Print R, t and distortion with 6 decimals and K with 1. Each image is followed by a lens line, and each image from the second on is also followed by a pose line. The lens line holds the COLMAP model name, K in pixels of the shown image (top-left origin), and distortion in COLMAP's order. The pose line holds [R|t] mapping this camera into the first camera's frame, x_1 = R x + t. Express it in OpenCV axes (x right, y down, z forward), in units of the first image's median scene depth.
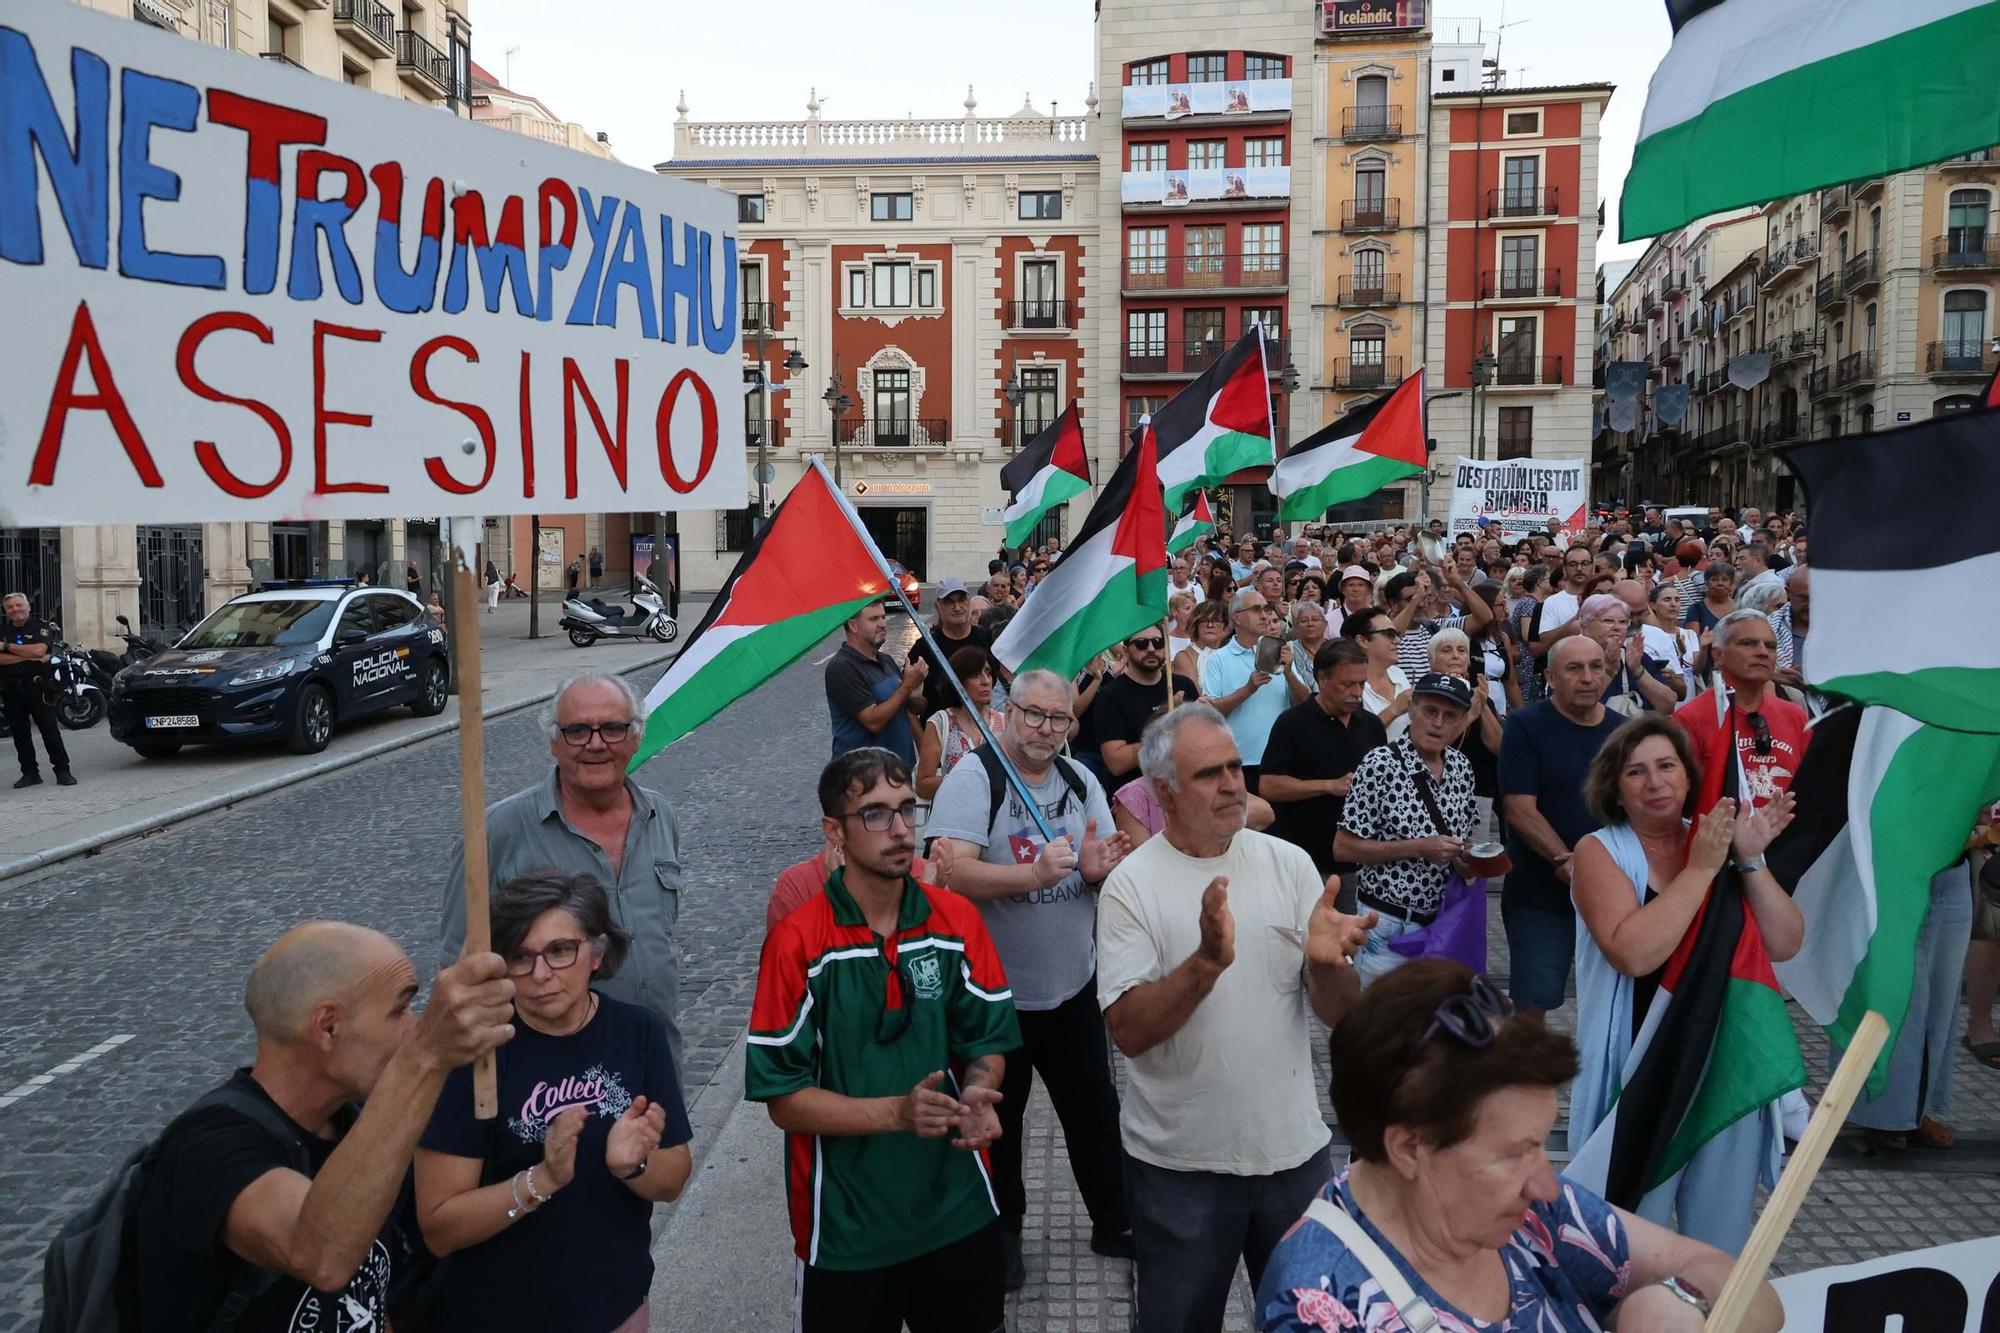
lens RADIAL K [[1386.7, 0, 977.3], [0, 1386.7, 674.7], [0, 0, 1]] dist [-0.005026, 0.002954]
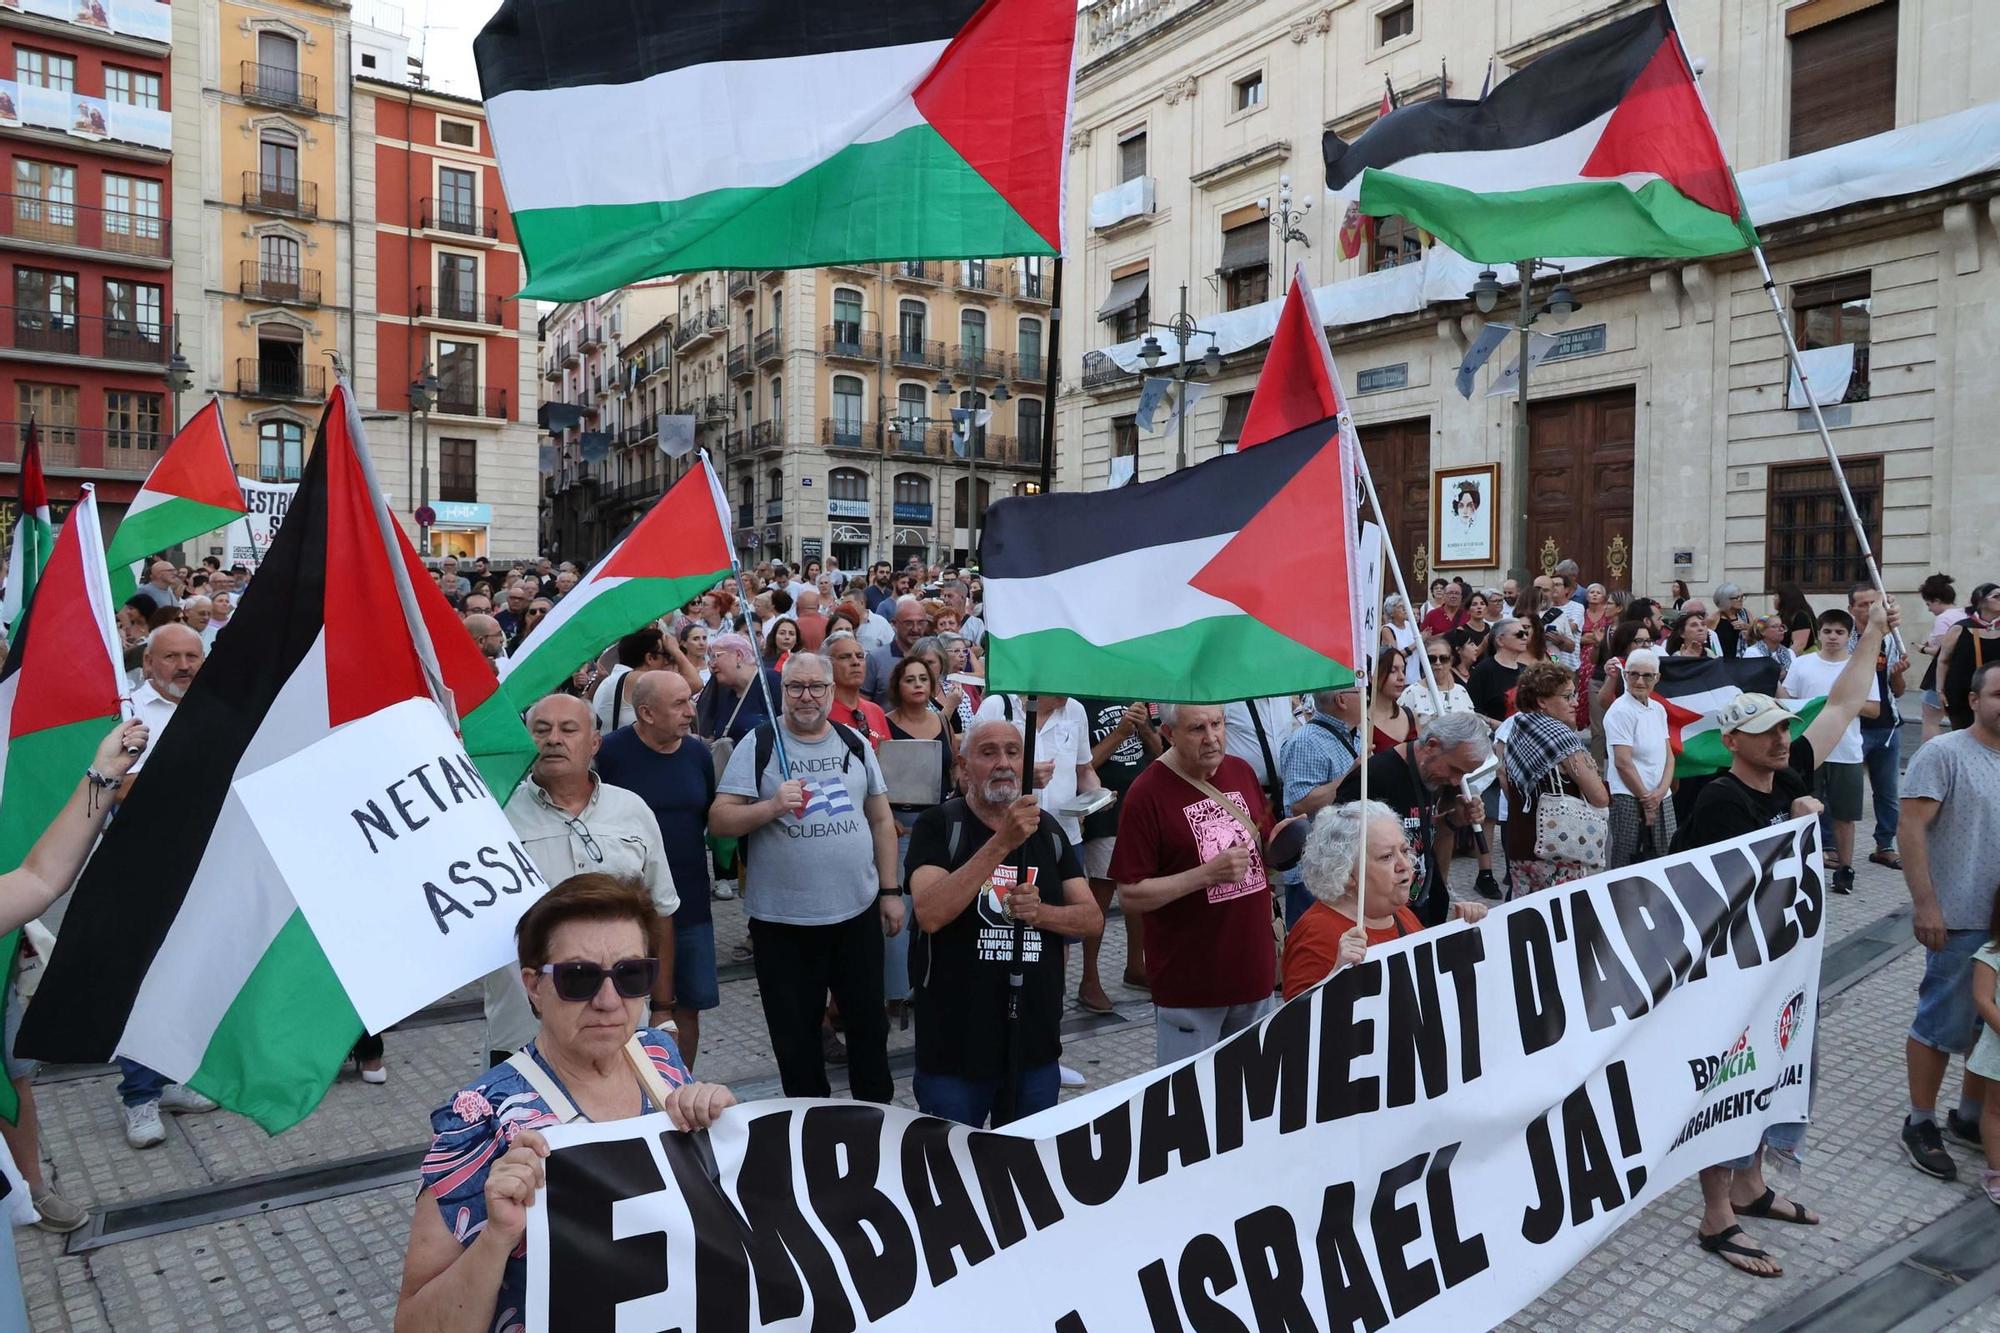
lens RADIAL K [[1386.7, 0, 1015.5], [0, 1386.7, 677.1], [0, 0, 1]] dist [-0.005026, 0.002954]
pose [[0.711581, -0.019713, 0.702327, 0.002822], [0.040201, 0.999111, -0.012687, -0.008399], [-0.701453, 0.037262, 0.711741, 0.089573]]
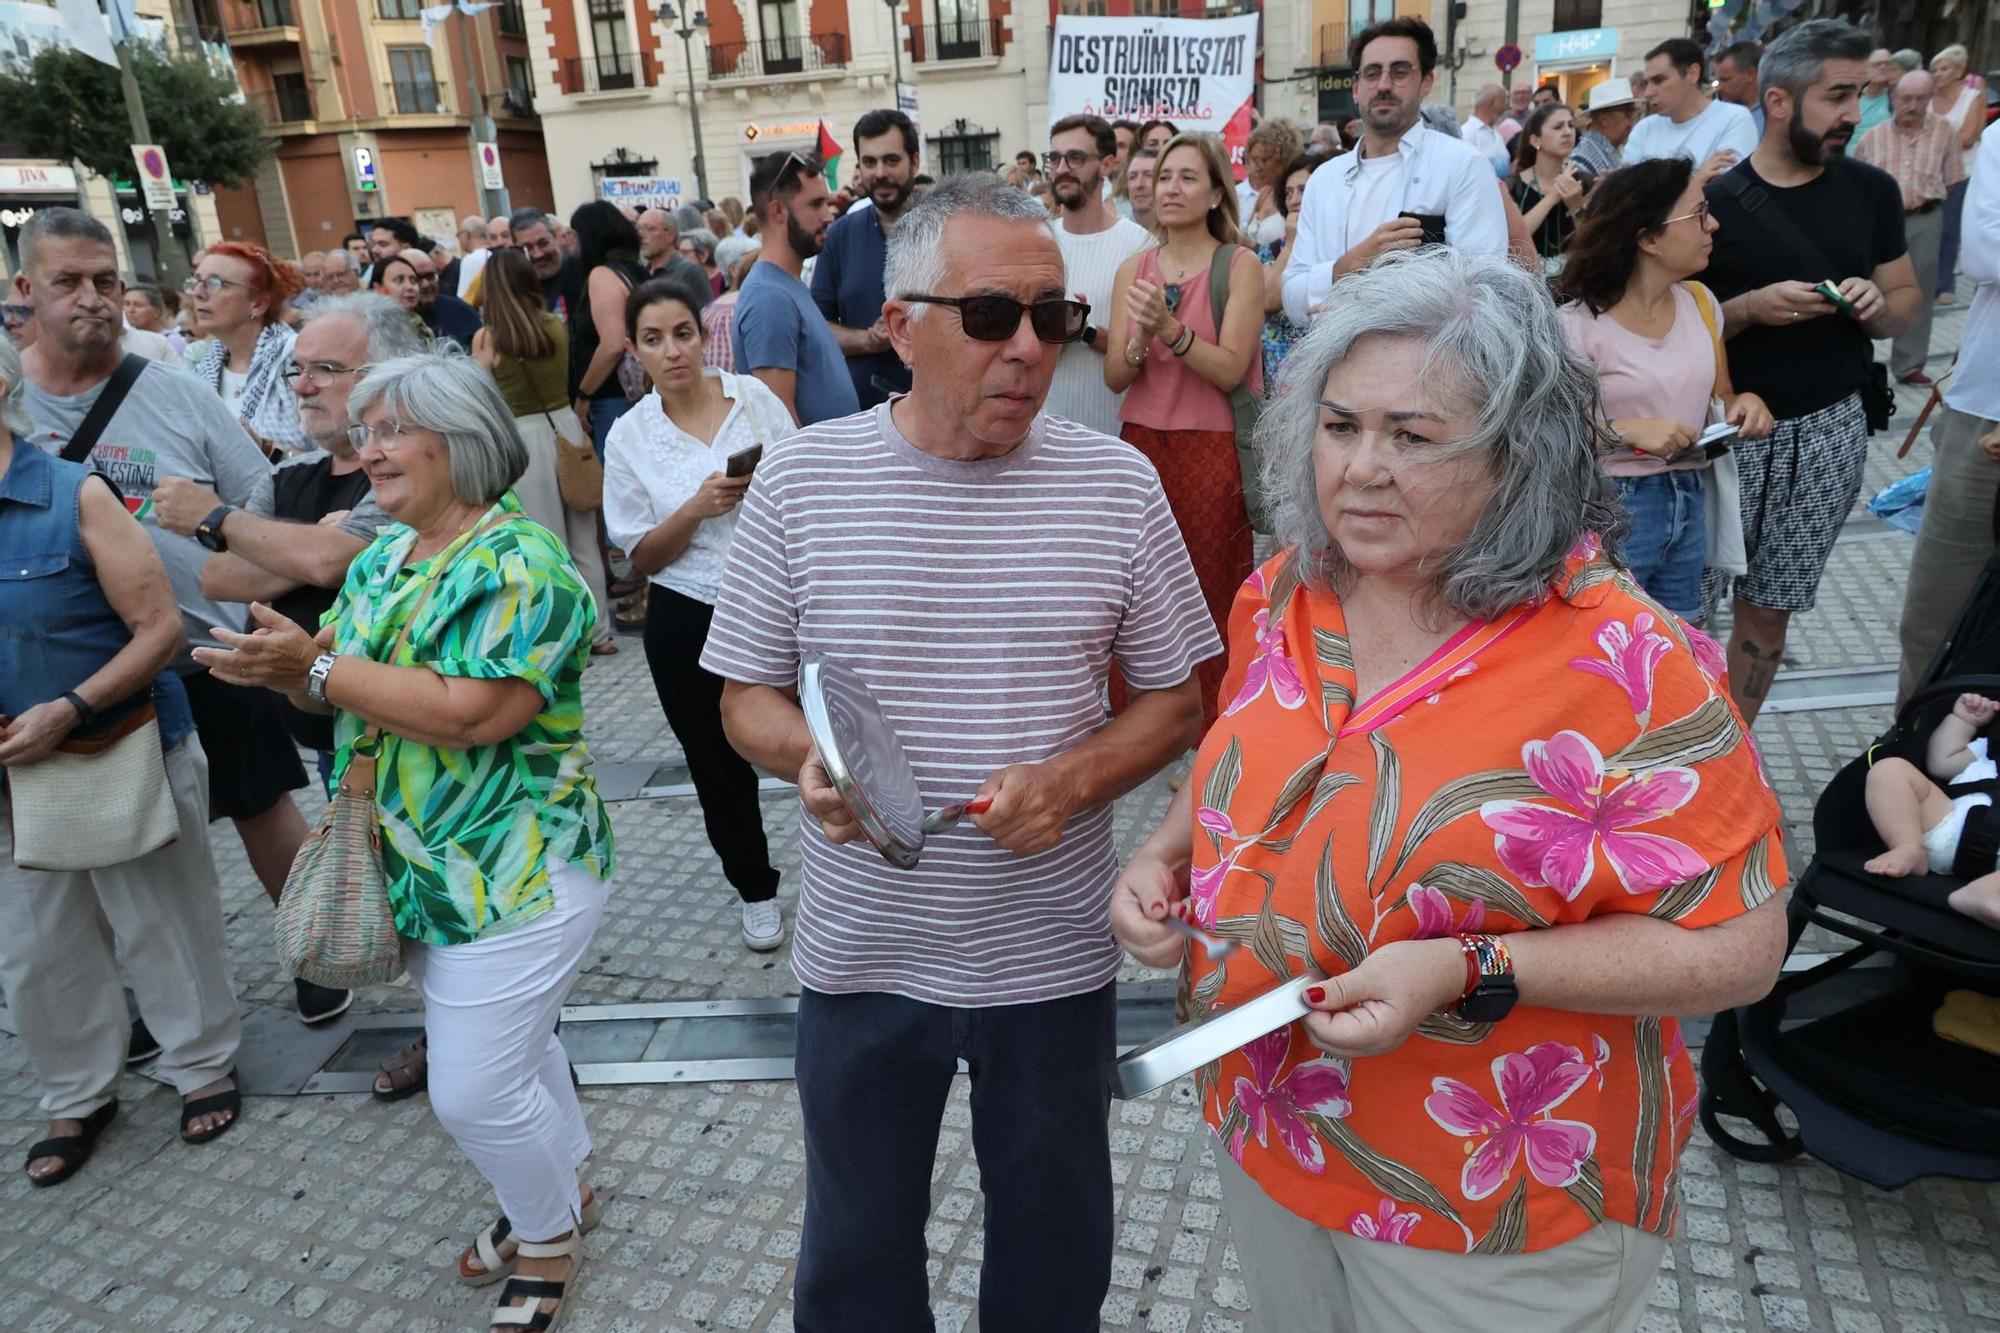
lens RADIAL K [[1386.7, 0, 979.5], [0, 1386.7, 681.7], [0, 0, 1]] dist [-0.005026, 0.002954]
pose [[0.985690, -0.010601, -0.168237, 0.193696], [0.052678, 0.967408, 0.247681, -0.017411], [0.160128, -0.252999, 0.954123, 0.167993]]
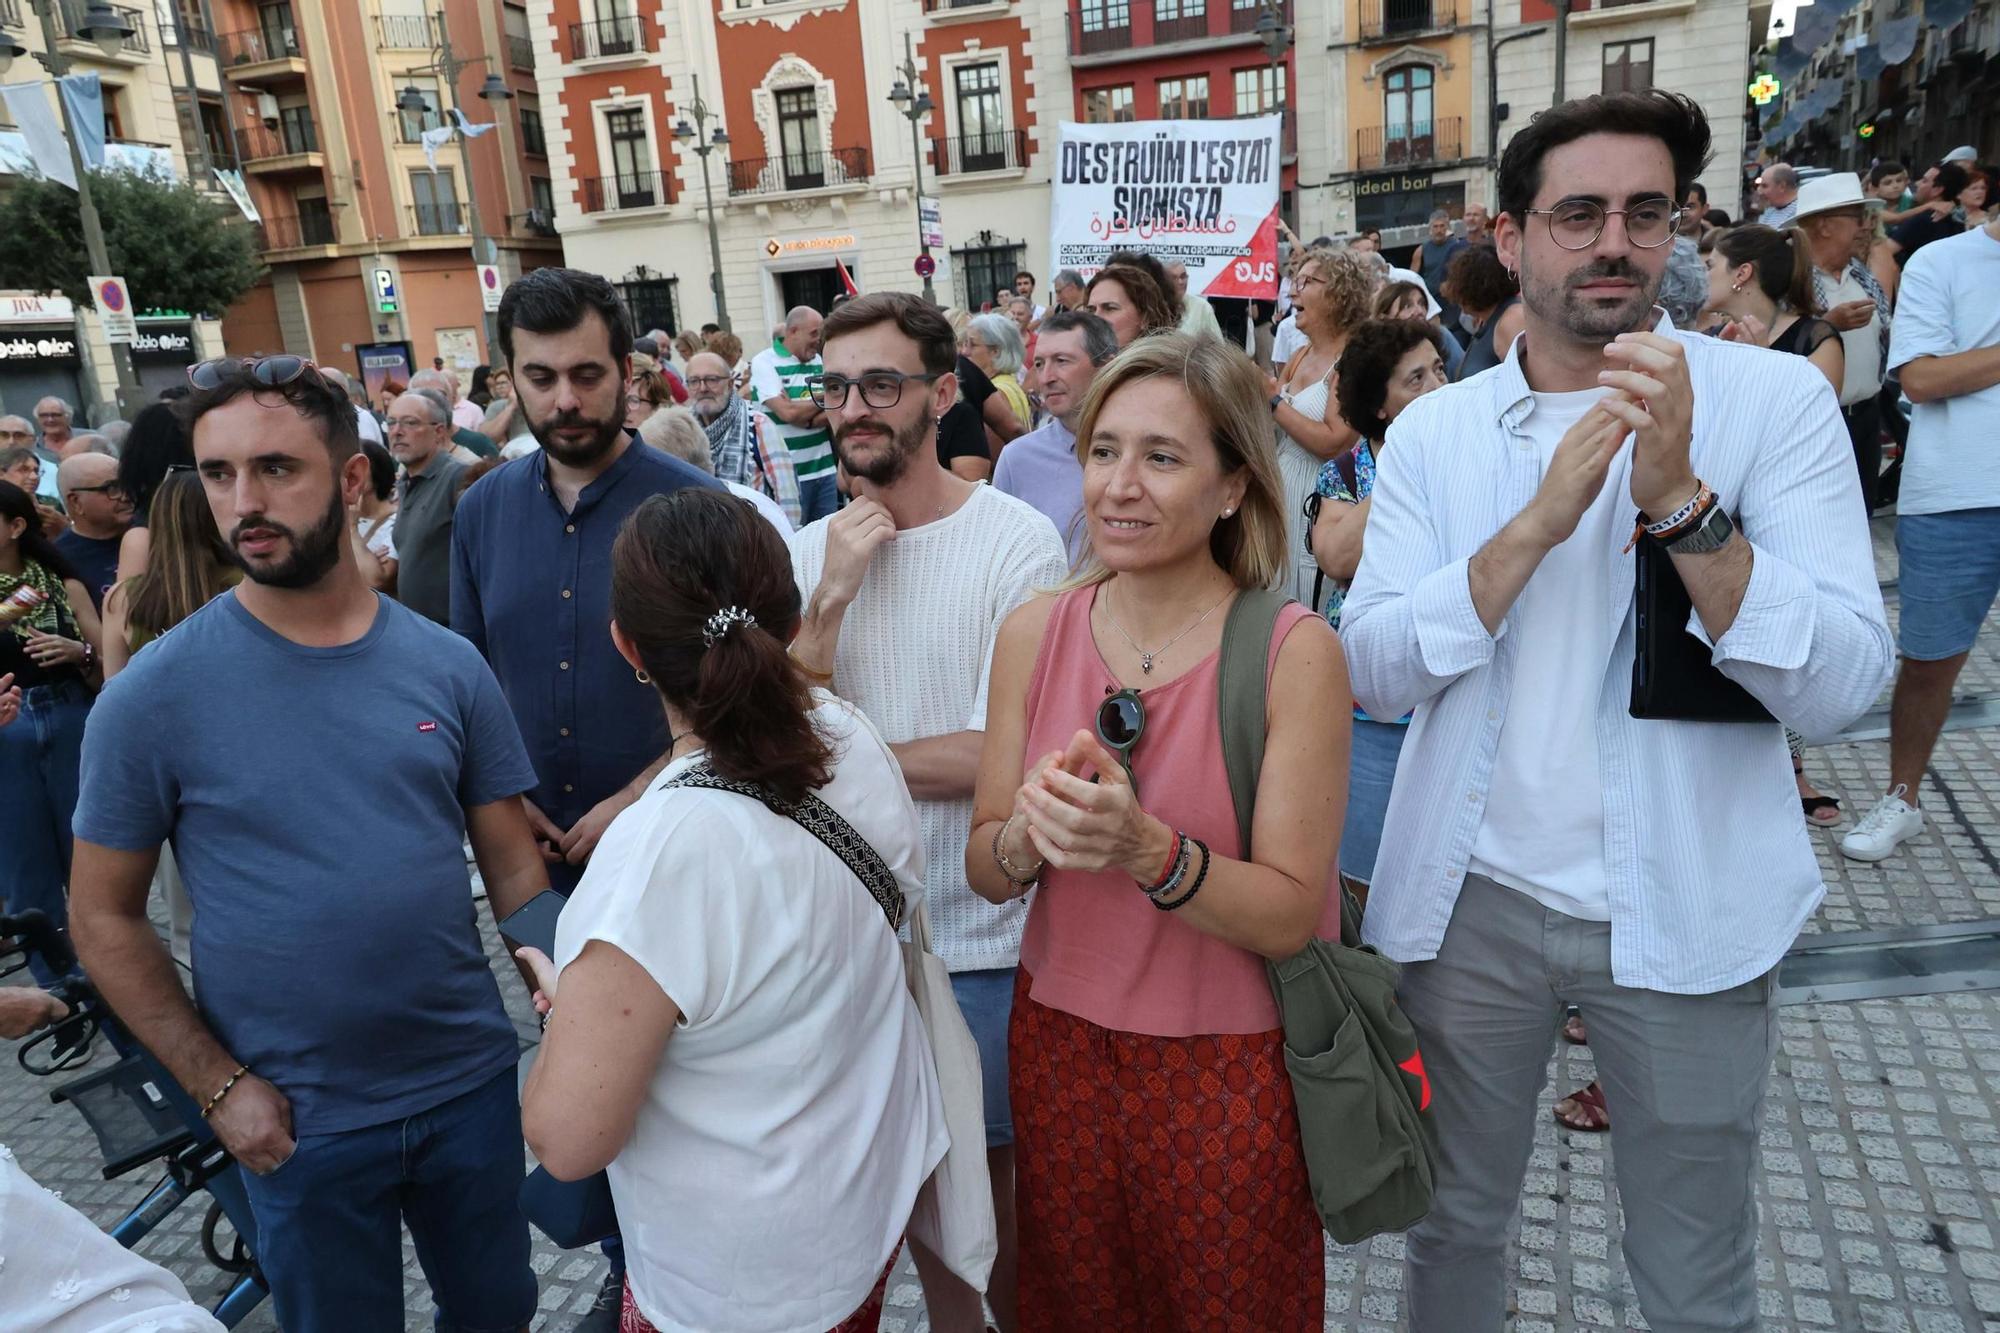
lens RADIAL K [[1386.7, 0, 984.7], [0, 1386.7, 678.5], [0, 0, 1]] dist [-0.005026, 0.002954]
pose [[0.980476, -0.031935, -0.194027, 0.194395], [0.066958, 0.981978, 0.176736, -0.024923], [0.184886, -0.186277, 0.964945, 0.215092]]
